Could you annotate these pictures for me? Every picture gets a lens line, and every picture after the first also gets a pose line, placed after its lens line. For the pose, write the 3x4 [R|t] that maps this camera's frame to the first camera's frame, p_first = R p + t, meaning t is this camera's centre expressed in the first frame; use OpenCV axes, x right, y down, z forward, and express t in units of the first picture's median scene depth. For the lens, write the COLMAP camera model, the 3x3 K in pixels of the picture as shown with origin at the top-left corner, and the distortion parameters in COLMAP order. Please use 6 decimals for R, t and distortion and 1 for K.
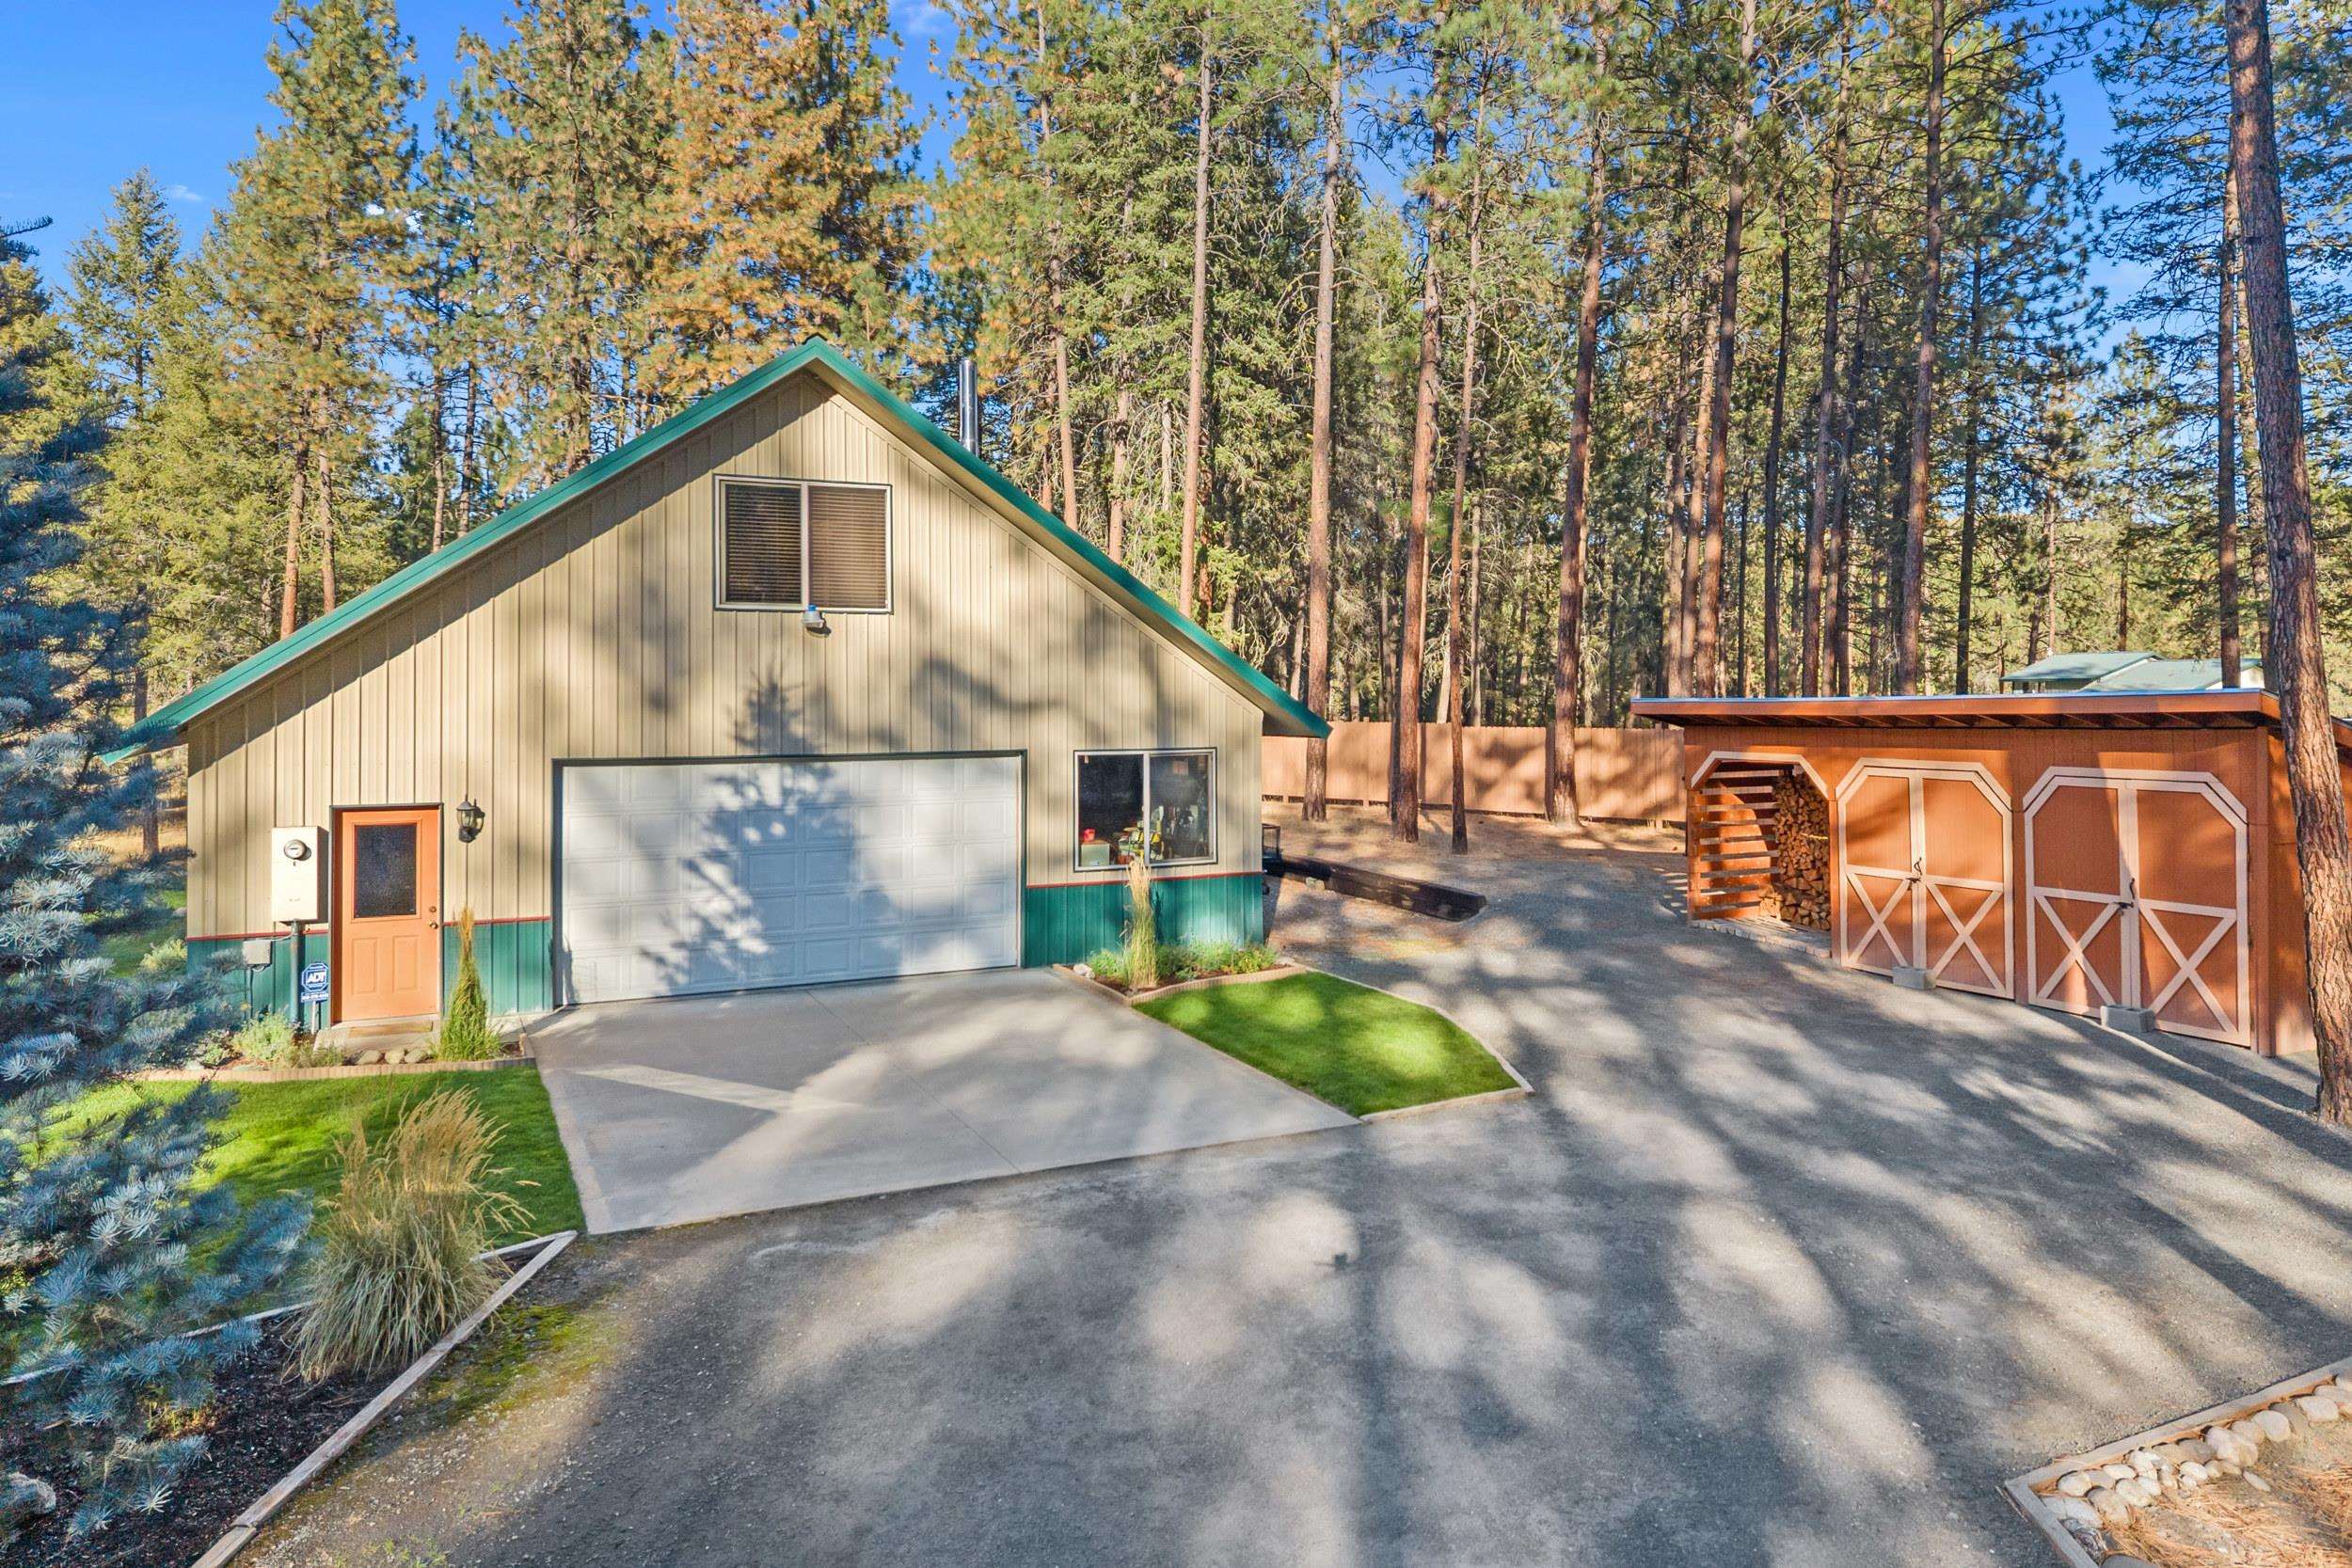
lens RADIAL K [[1590.6, 0, 1189.3], [0, 1590.6, 698.0], [0, 0, 1]] dist [0.015060, -0.018797]
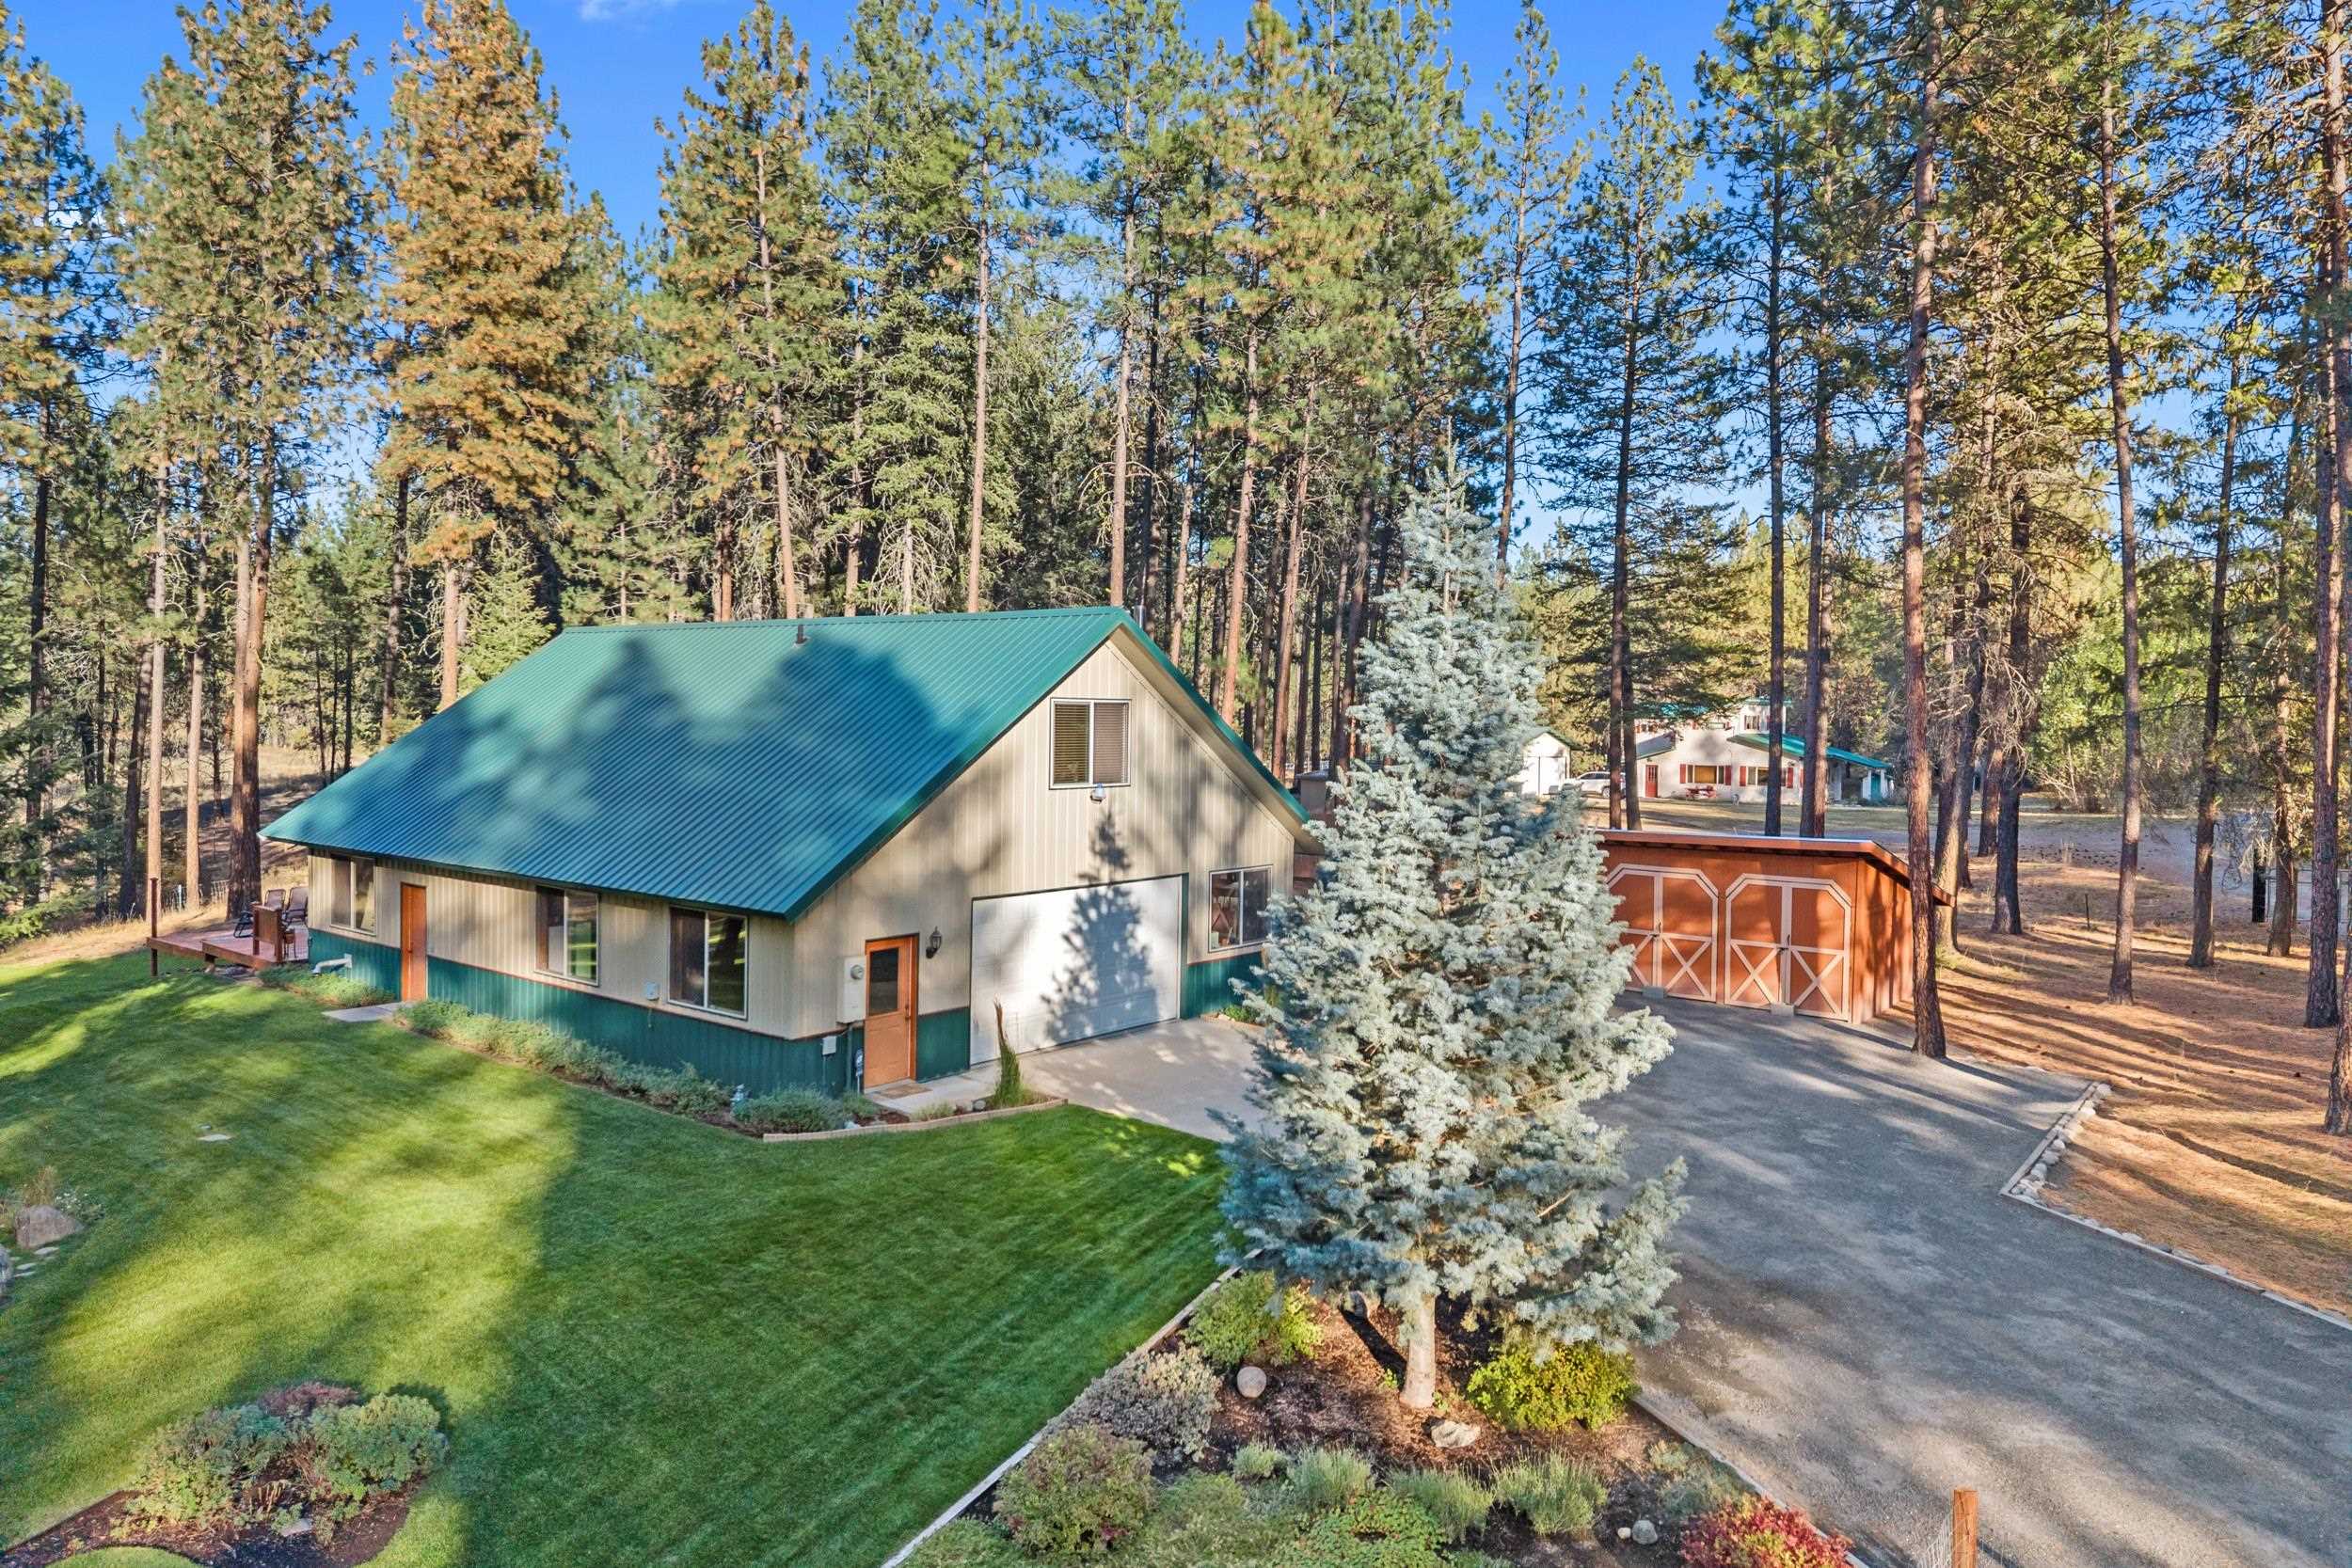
lens RADIAL K [[1590.6, 0, 1189.3], [0, 1590.6, 698.0], [0, 0, 1]] dist [0.015060, -0.018797]
pose [[0.903299, 0.020208, 0.428535, -0.348504], [-0.017704, 0.999795, -0.009829, -0.055034], [-0.428645, 0.001292, 0.903472, -0.163867]]
